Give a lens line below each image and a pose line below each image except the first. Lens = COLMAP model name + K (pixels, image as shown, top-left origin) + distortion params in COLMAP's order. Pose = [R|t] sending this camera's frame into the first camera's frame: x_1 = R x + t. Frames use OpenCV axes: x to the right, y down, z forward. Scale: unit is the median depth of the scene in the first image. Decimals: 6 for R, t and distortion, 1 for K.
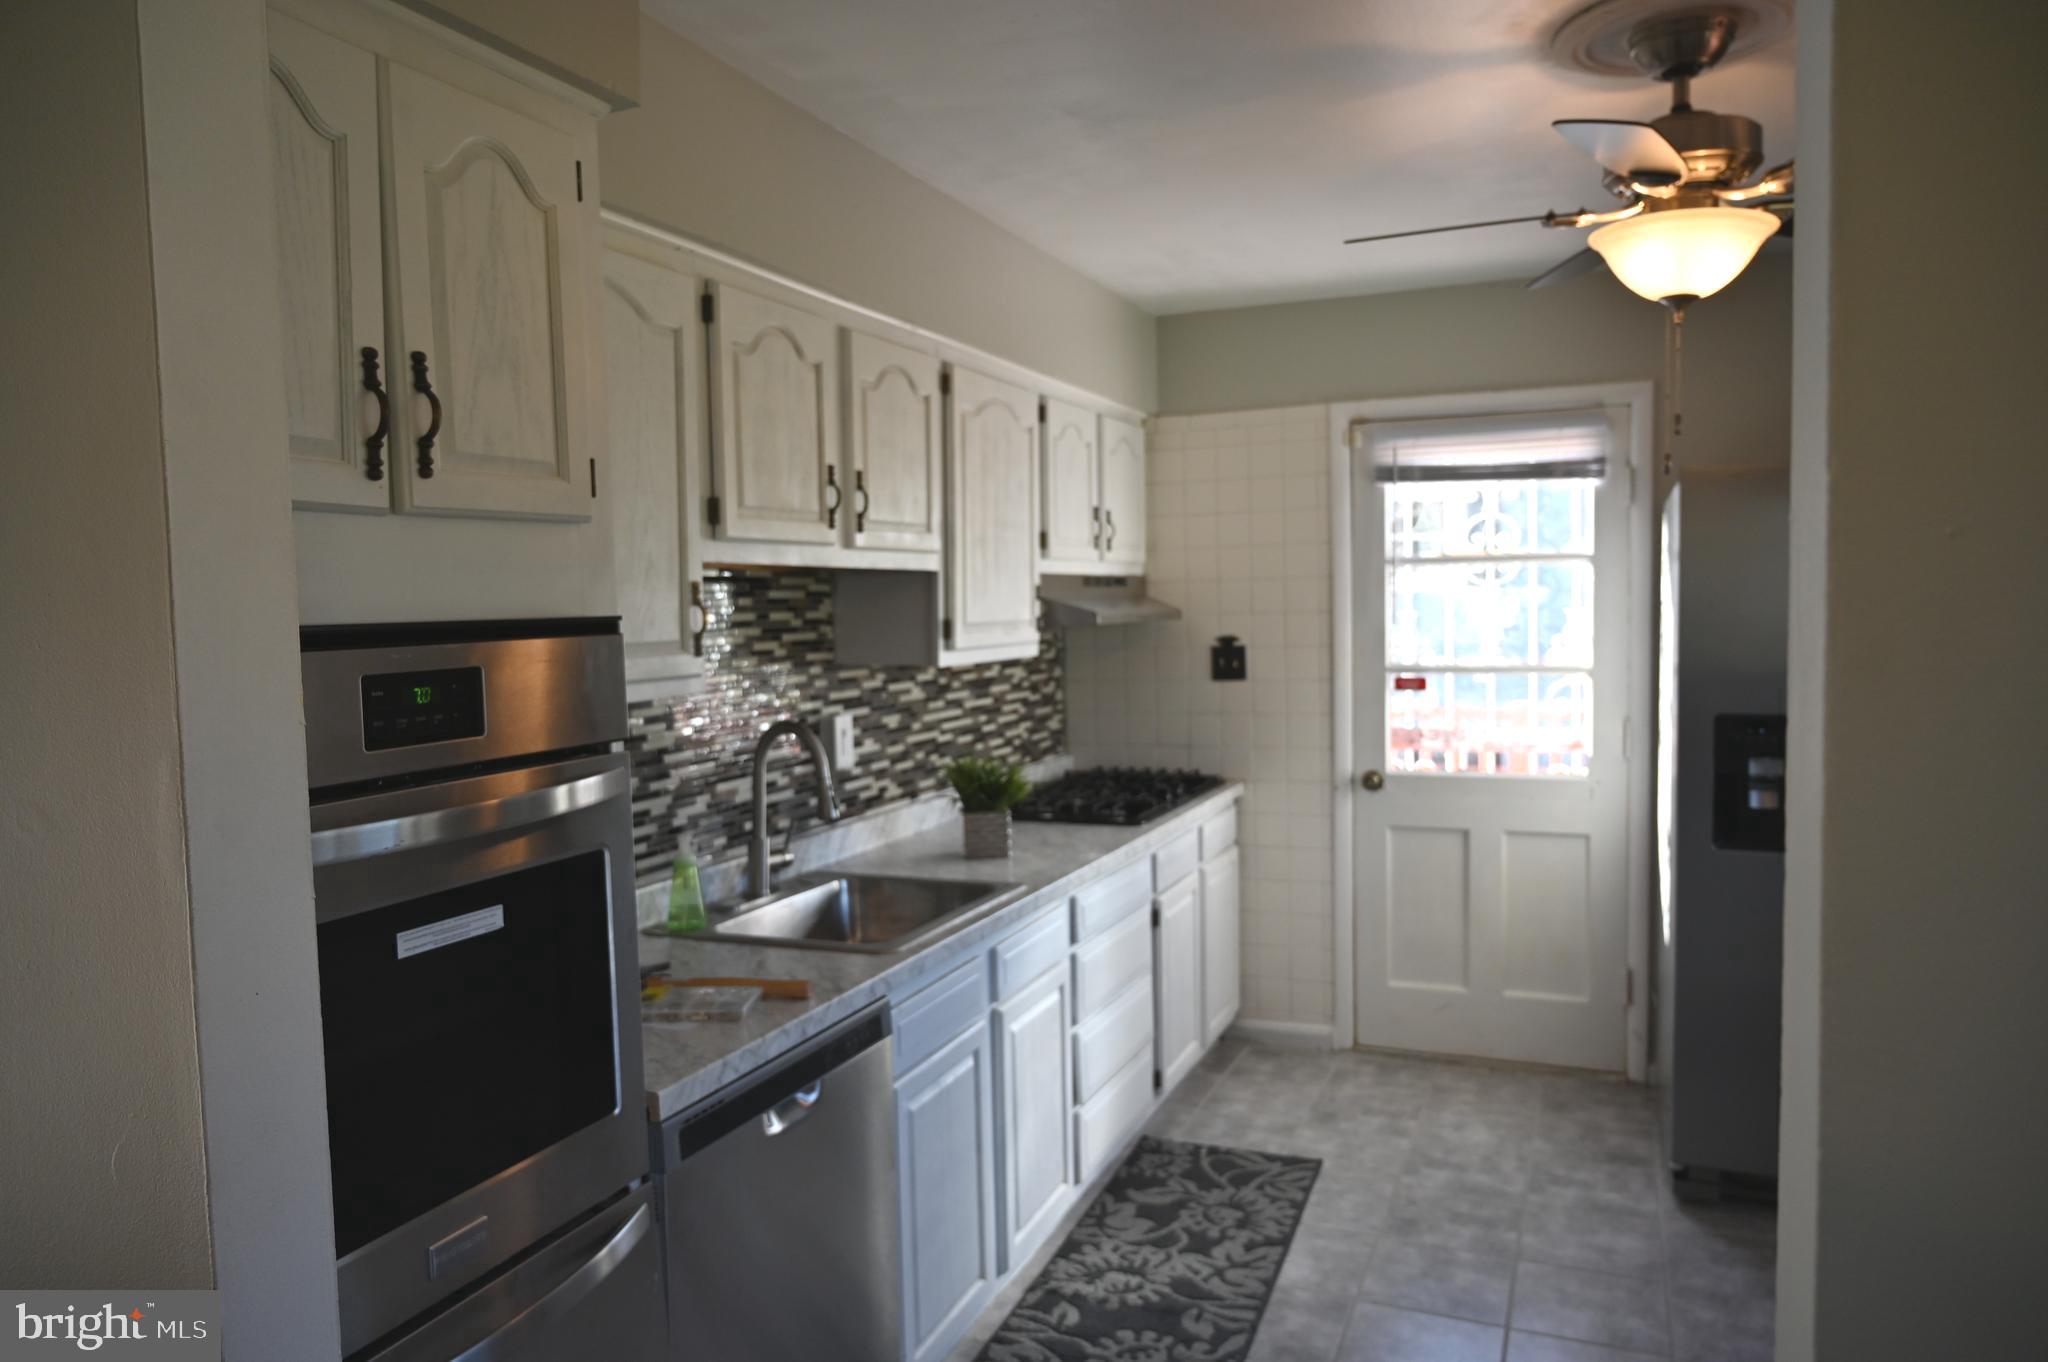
lens RADIAL K [[1361.9, 0, 1049.0], [0, 1361.9, 682.2], [0, 0, 1]] dist [-0.009982, -0.001952]
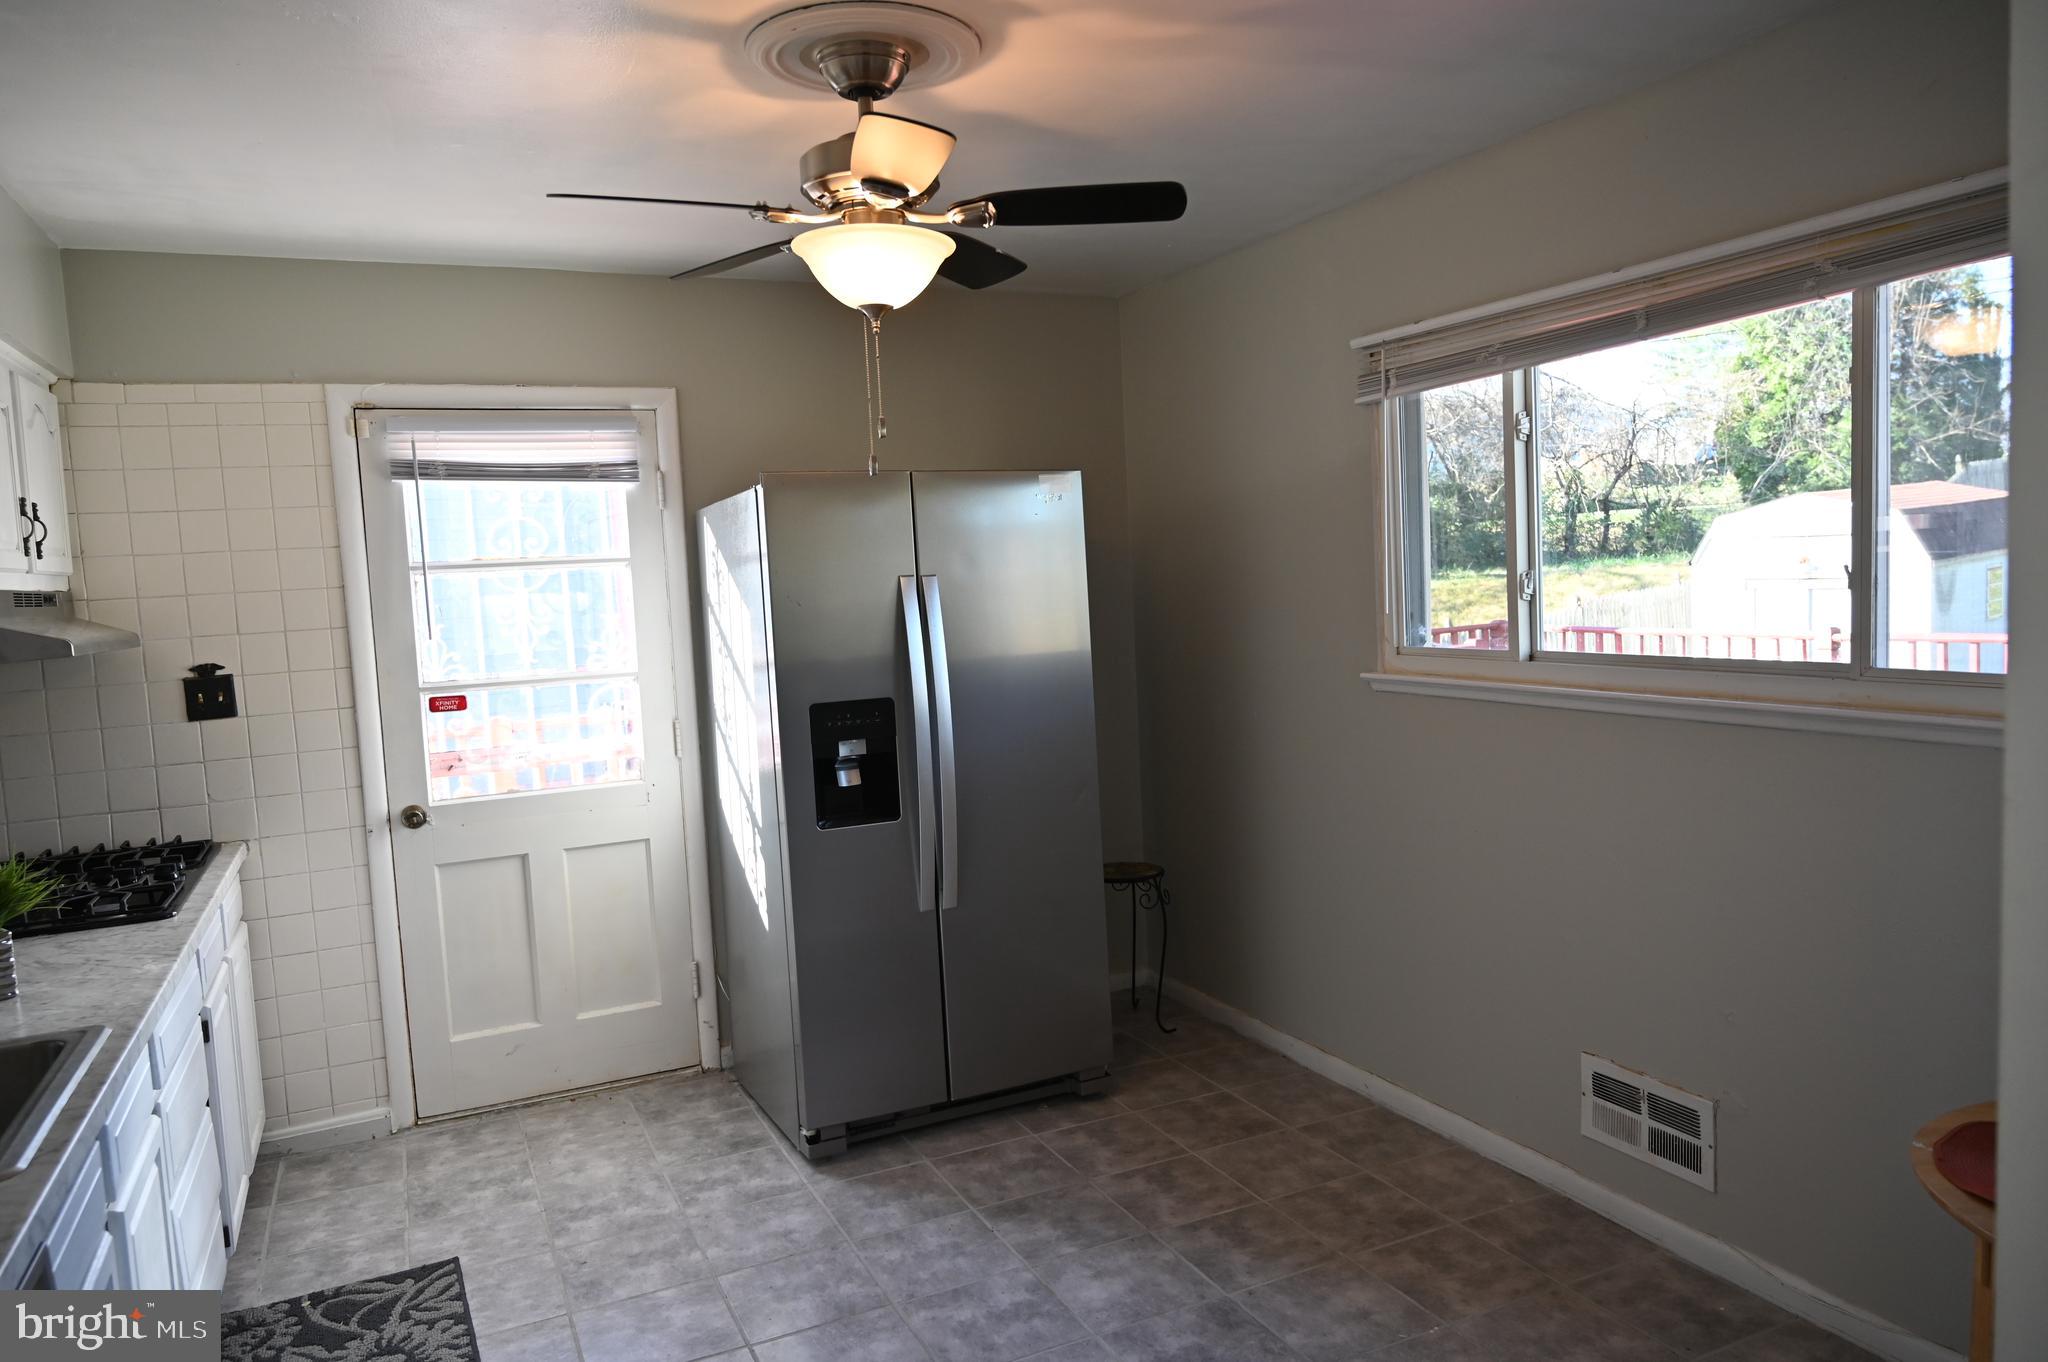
lens RADIAL K [[1345.9, 0, 1024.0], [0, 1345.9, 681.0], [0, 0, 1]] dist [-0.010433, -0.001112]
pose [[0.669469, -0.072549, 0.739288, -0.166732], [0.079740, 0.996487, 0.025579, -0.007519], [-0.738547, 0.041826, 0.672903, 0.147897]]
